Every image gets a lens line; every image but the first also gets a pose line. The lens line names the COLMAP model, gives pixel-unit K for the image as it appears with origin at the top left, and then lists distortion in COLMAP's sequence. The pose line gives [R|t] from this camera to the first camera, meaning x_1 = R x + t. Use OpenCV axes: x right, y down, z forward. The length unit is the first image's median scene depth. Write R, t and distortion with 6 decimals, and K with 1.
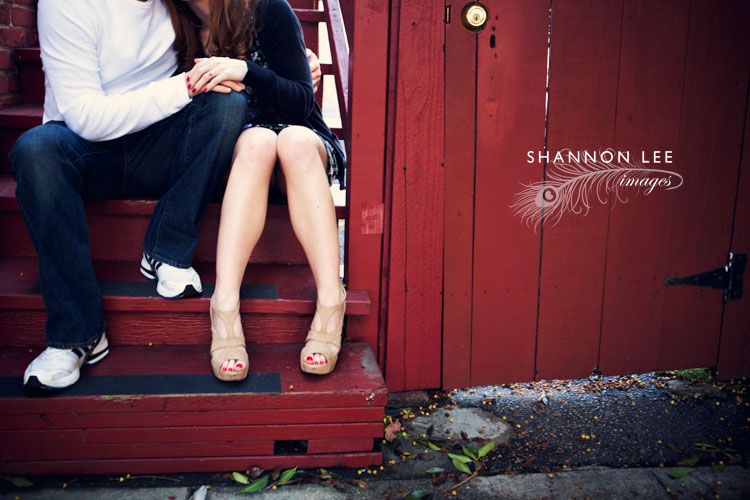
lens RADIAL K [[726.8, 0, 356.5], [0, 726.8, 249.6], [0, 0, 1]] dist [-0.094173, 0.166750]
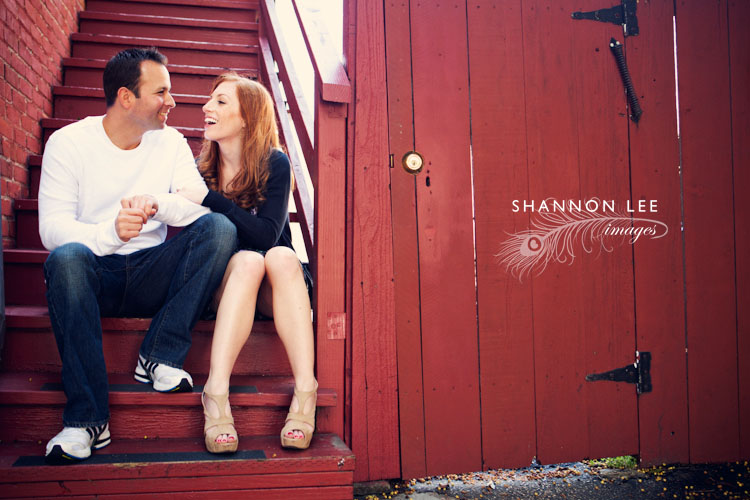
lens RADIAL K [[719.8, 0, 375.0], [0, 719.8, 250.0], [0, 0, 1]] dist [-0.002486, -0.002755]
pose [[0.995365, -0.020234, 0.094017, -0.025170], [0.041046, 0.973483, -0.225045, 0.110359], [-0.086970, 0.227861, 0.969802, -0.193996]]
